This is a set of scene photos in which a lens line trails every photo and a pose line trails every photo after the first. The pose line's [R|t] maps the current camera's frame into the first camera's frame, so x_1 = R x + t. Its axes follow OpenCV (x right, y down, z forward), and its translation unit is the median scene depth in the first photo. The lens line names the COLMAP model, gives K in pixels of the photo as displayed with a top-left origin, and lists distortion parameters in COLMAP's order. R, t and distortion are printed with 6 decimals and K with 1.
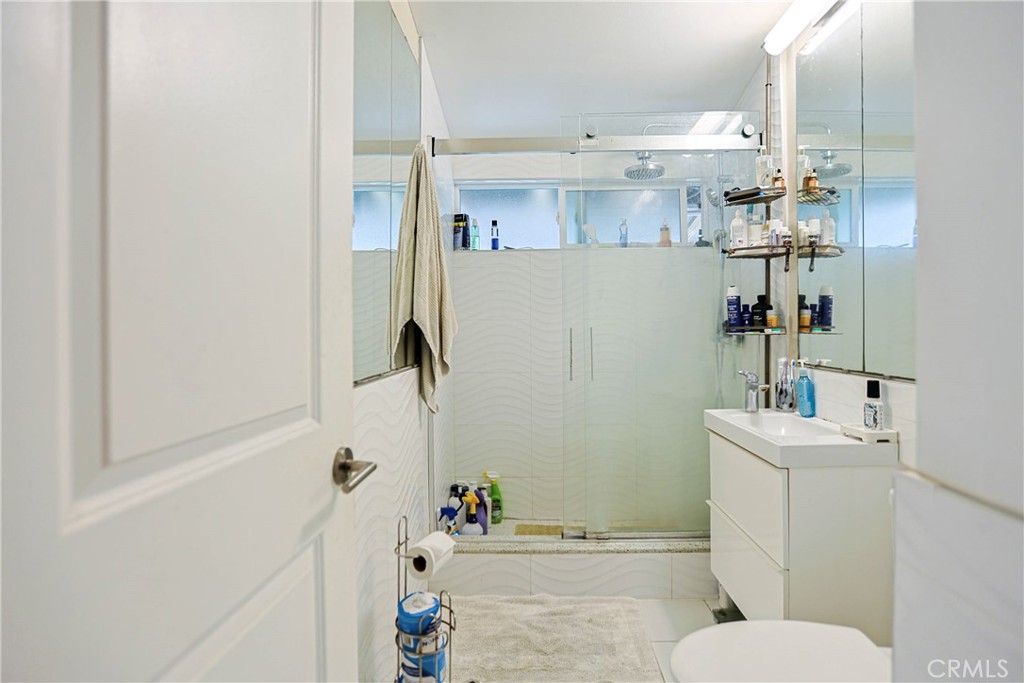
lens RADIAL K [[495.0, 0, 504.1], [0, 495.0, 350.6], [0, 0, 1]] dist [-0.058677, 0.026119]
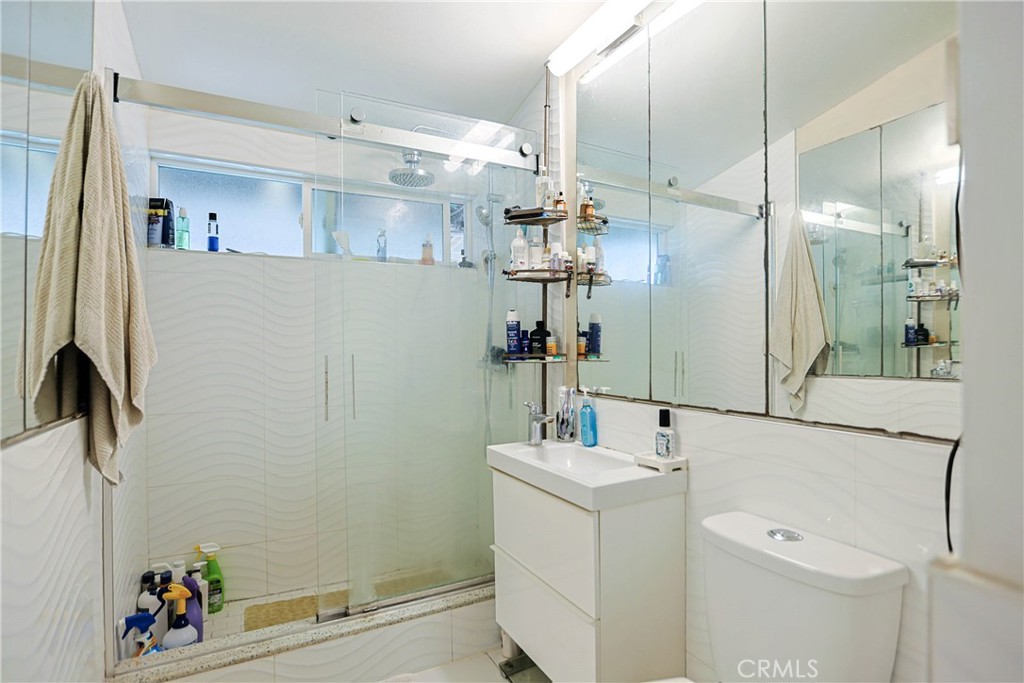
lens RADIAL K [[495.0, 0, 504.1], [0, 495.0, 350.6], [0, 0, 1]] dist [-0.058677, 0.026119]
pose [[0.853979, -0.000435, 0.520307, -0.037151], [0.022739, 0.999075, -0.036487, -0.021296], [-0.519810, 0.042990, 0.853199, 0.206127]]
